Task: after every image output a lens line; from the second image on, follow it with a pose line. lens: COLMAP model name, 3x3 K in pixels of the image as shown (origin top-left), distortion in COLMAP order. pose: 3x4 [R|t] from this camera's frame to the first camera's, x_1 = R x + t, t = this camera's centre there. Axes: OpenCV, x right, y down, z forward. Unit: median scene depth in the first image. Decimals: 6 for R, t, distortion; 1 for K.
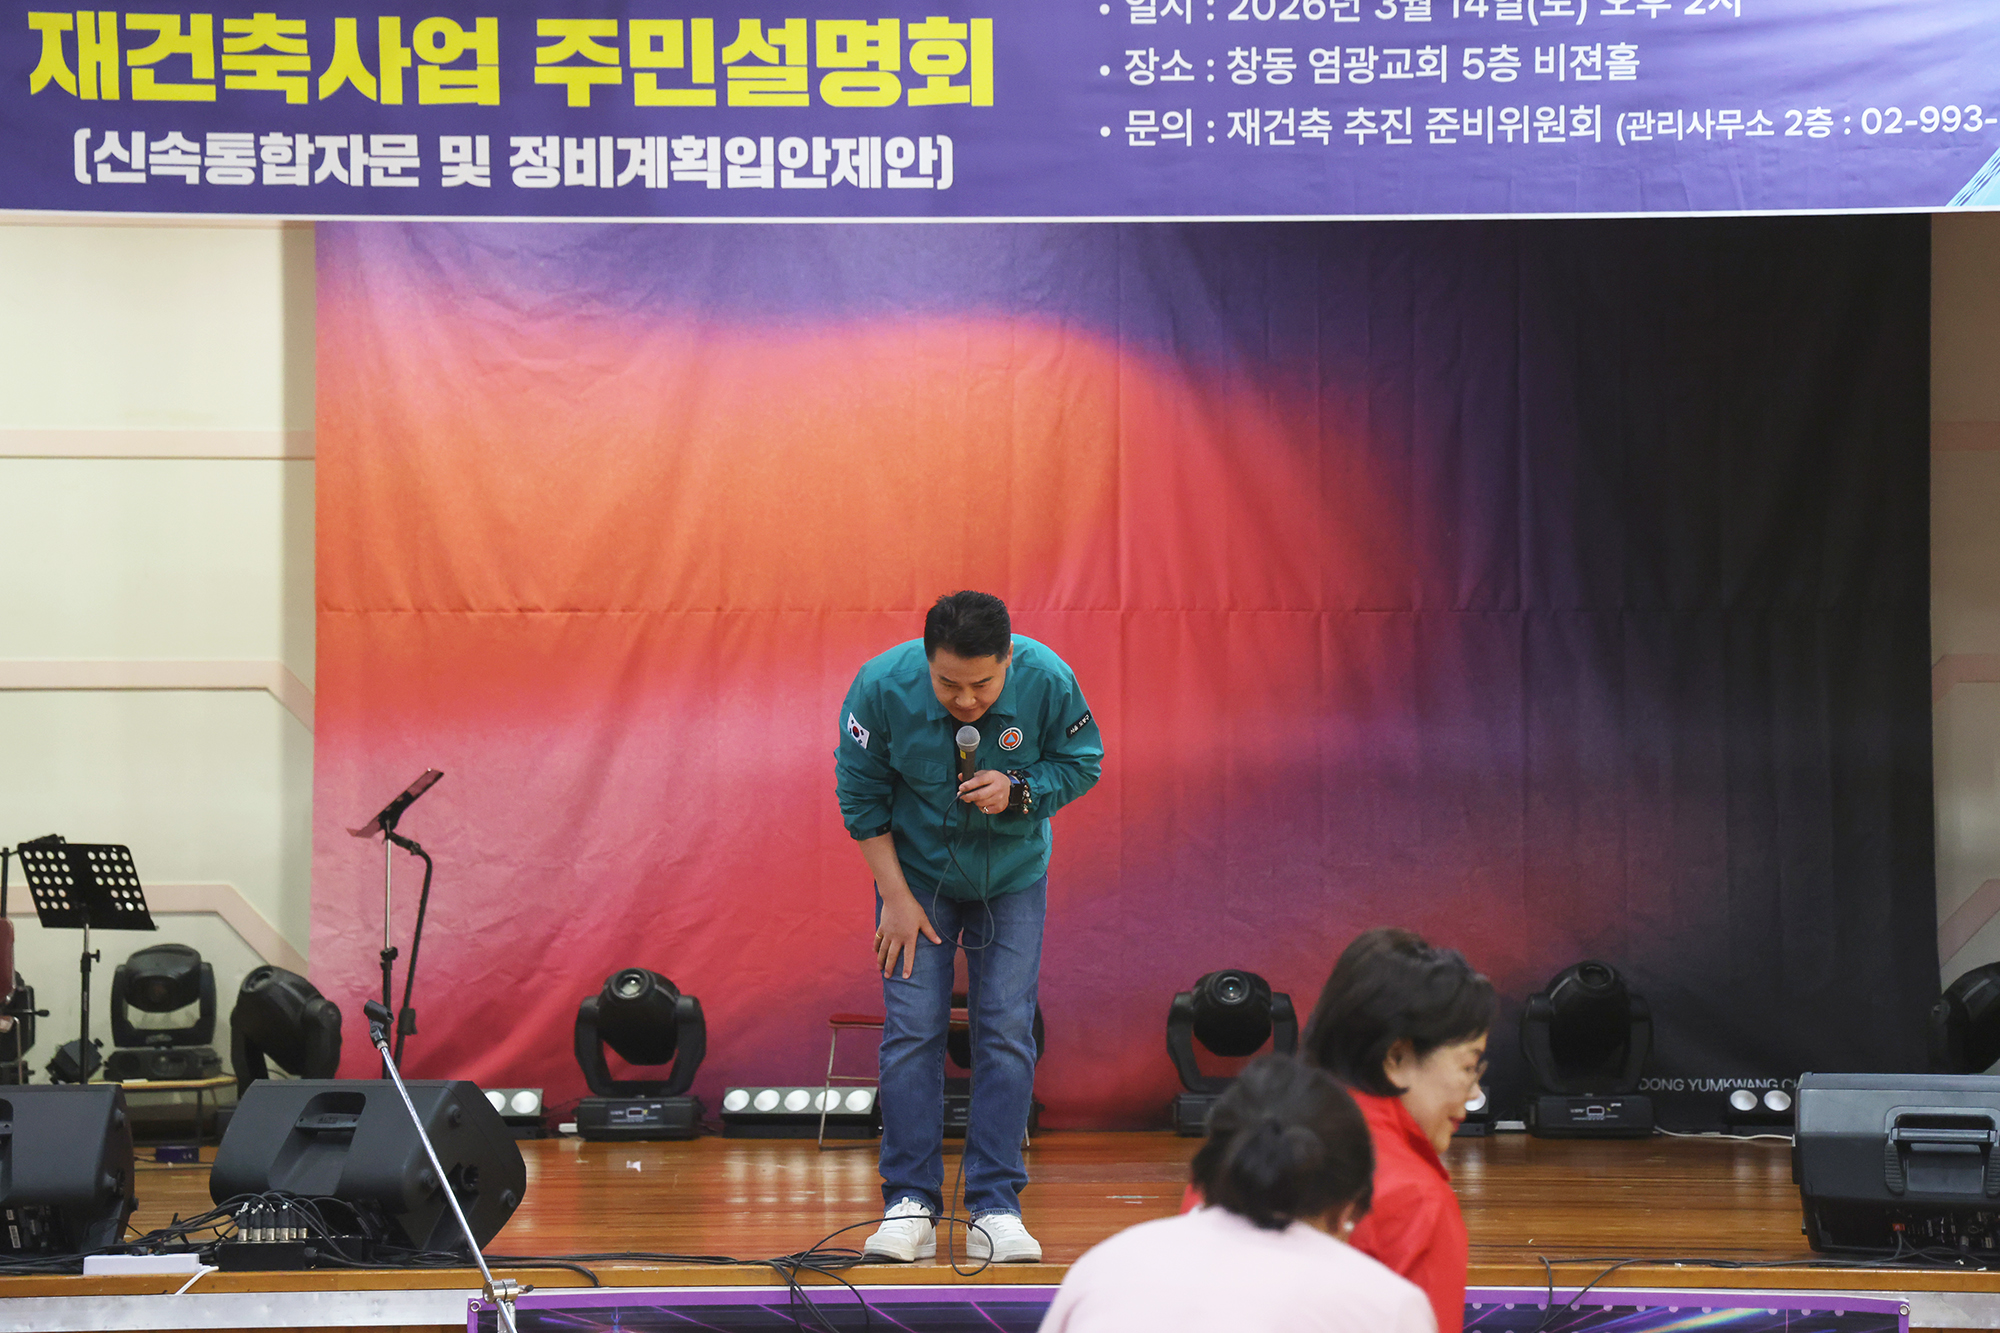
lens RADIAL K [[4200.3, 0, 984.7], [0, 4200.3, 677.1], [0, 0, 1]] dist [0.275650, 0.000000]
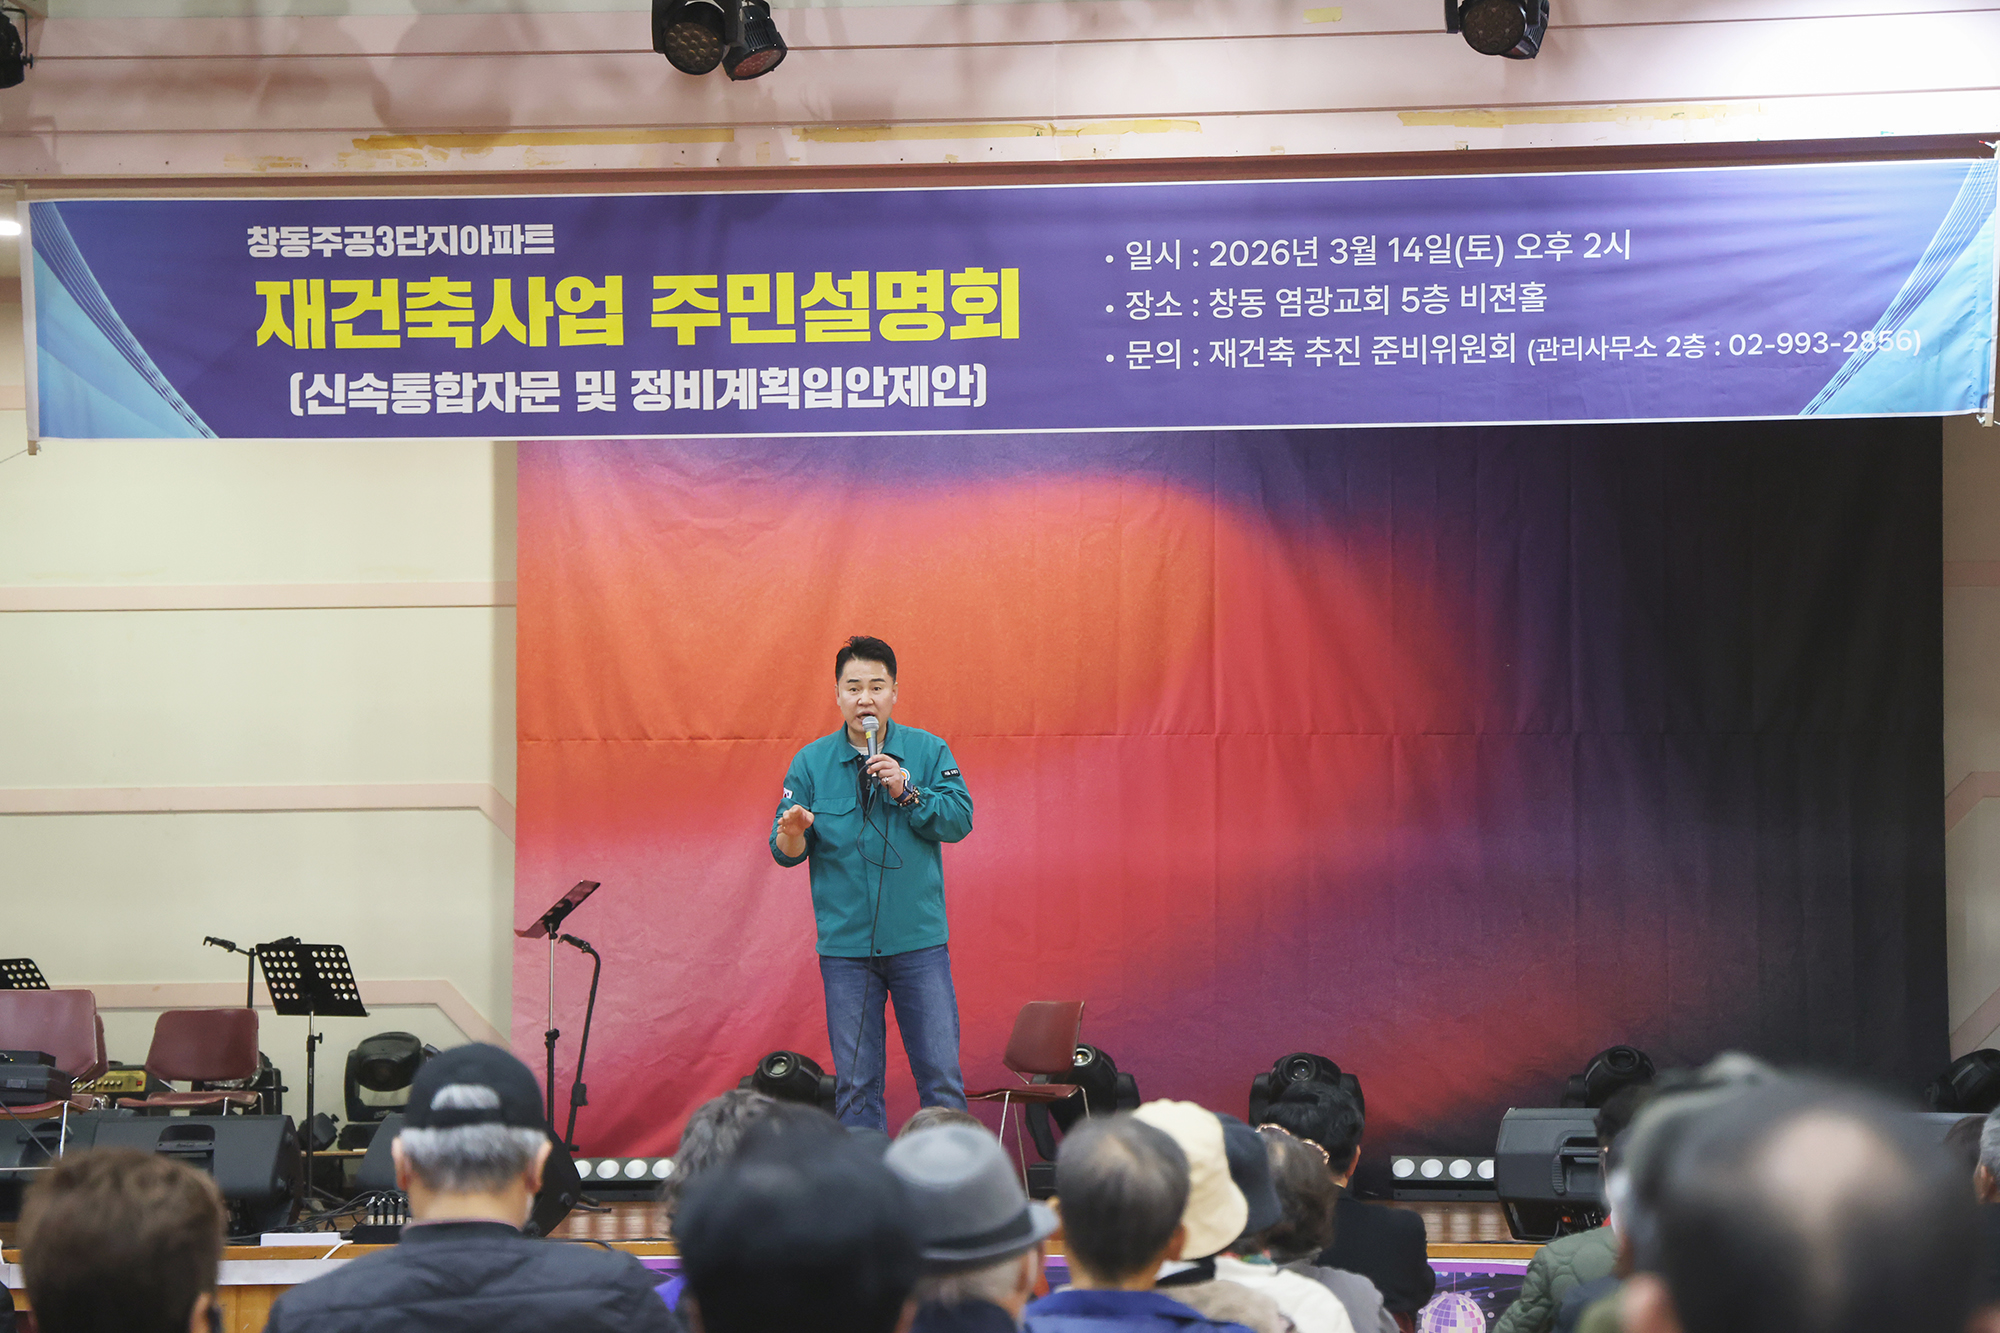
lens RADIAL K [[5578.4, 0, 992.4], [0, 5578.4, 618.5], [0, 0, 1]] dist [0.398228, 0.000000]
pose [[0.992968, -0.008948, -0.118043, 0.184694], [0.006633, 0.999778, -0.019985, -0.021631], [0.118196, 0.019062, 0.992807, -0.609010]]
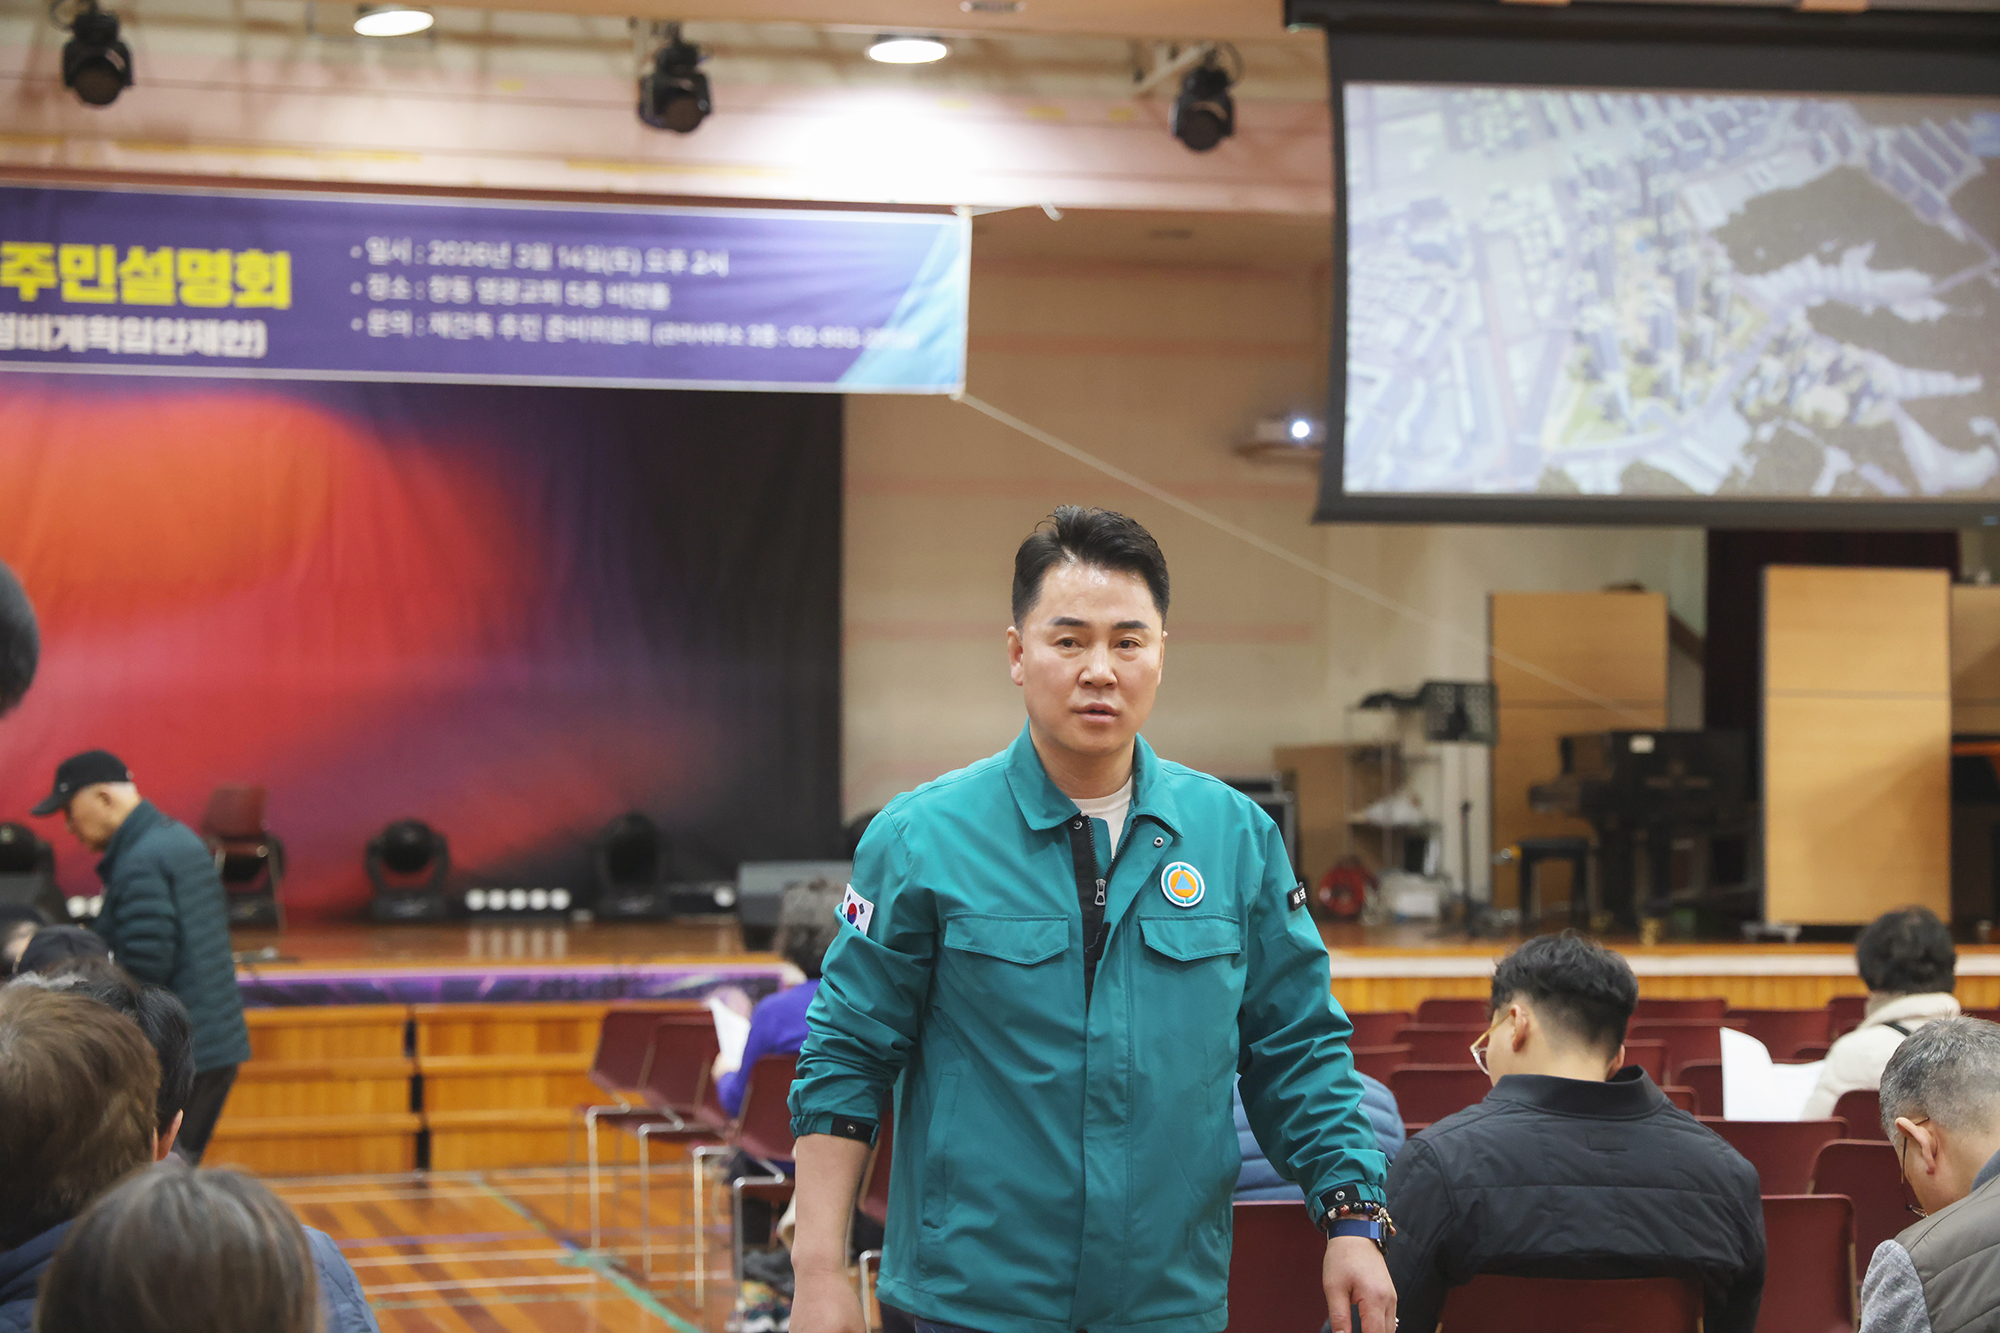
lens RADIAL K [[4440.9, 0, 1012.7], [0, 4440.9, 652.8], [0, 0, 1]] dist [0.465651, 0.000000]
pose [[0.973153, 0.008152, 0.230013, -0.129029], [-0.014595, 0.999547, 0.026324, -0.048583], [-0.229694, -0.028974, 0.972832, -0.820050]]
